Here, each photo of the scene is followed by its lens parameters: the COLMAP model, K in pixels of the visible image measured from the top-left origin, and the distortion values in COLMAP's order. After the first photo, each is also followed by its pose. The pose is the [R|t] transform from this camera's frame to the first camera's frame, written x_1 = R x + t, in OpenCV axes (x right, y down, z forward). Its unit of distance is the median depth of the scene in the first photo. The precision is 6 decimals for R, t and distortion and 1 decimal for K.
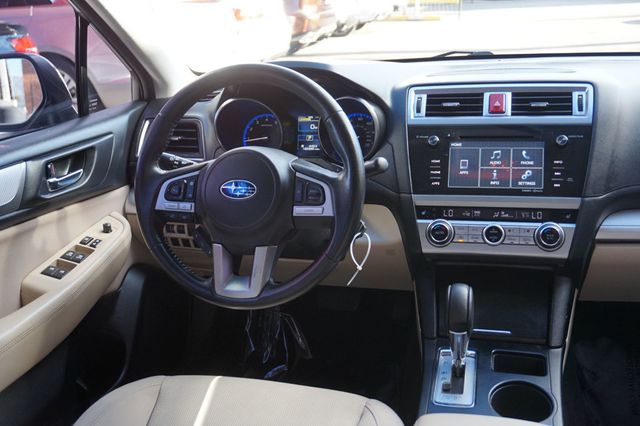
lens RADIAL K [[668.9, 0, 314.6], [0, 668.9, 213.3], [0, 0, 1]] dist [-0.010065, 0.000000]
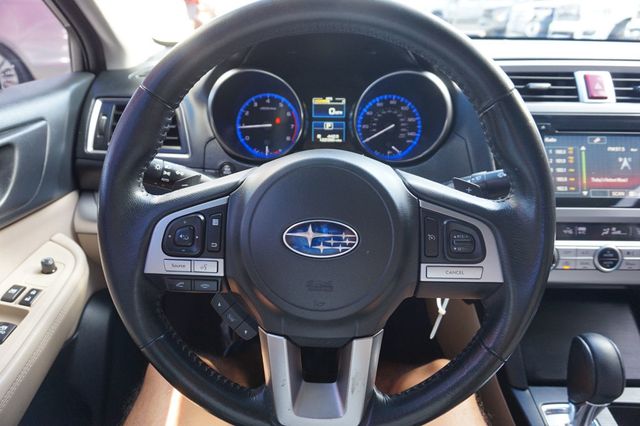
lens RADIAL K [[430.0, 0, 318.7], [0, 430.0, 211.7], [0, 0, 1]] dist [-0.029691, 0.009537]
pose [[0.967187, -0.046579, 0.249757, -0.171718], [0.018510, 0.993357, 0.113578, -0.081602], [-0.253389, -0.105229, 0.961624, 0.593234]]
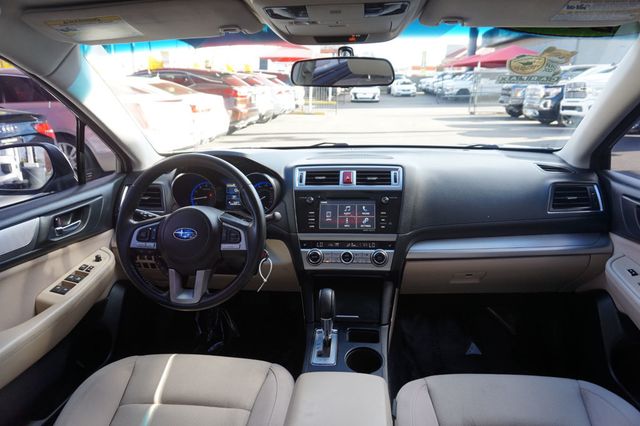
lens RADIAL K [[430.0, 0, 314.8], [0, 430.0, 215.0], [0, 0, 1]] dist [-0.029691, 0.009537]
pose [[0.987712, -0.011778, 0.155843, 0.025832], [0.019044, 0.998796, -0.045215, -0.024961], [-0.155123, 0.047627, 0.986746, -0.033696]]
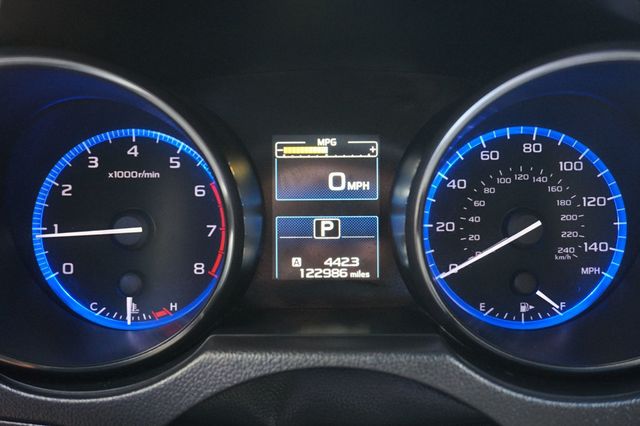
lens RADIAL K [[805.1, 0, 323.5], [0, 805.1, 212.8], [0, 0, 1]] dist [0.028448, 0.000000]
pose [[0.968807, -0.034816, 0.245359, -0.092068], [0.036586, 0.999327, -0.002658, -0.136243], [-0.245101, 0.011552, 0.969429, 0.834598]]
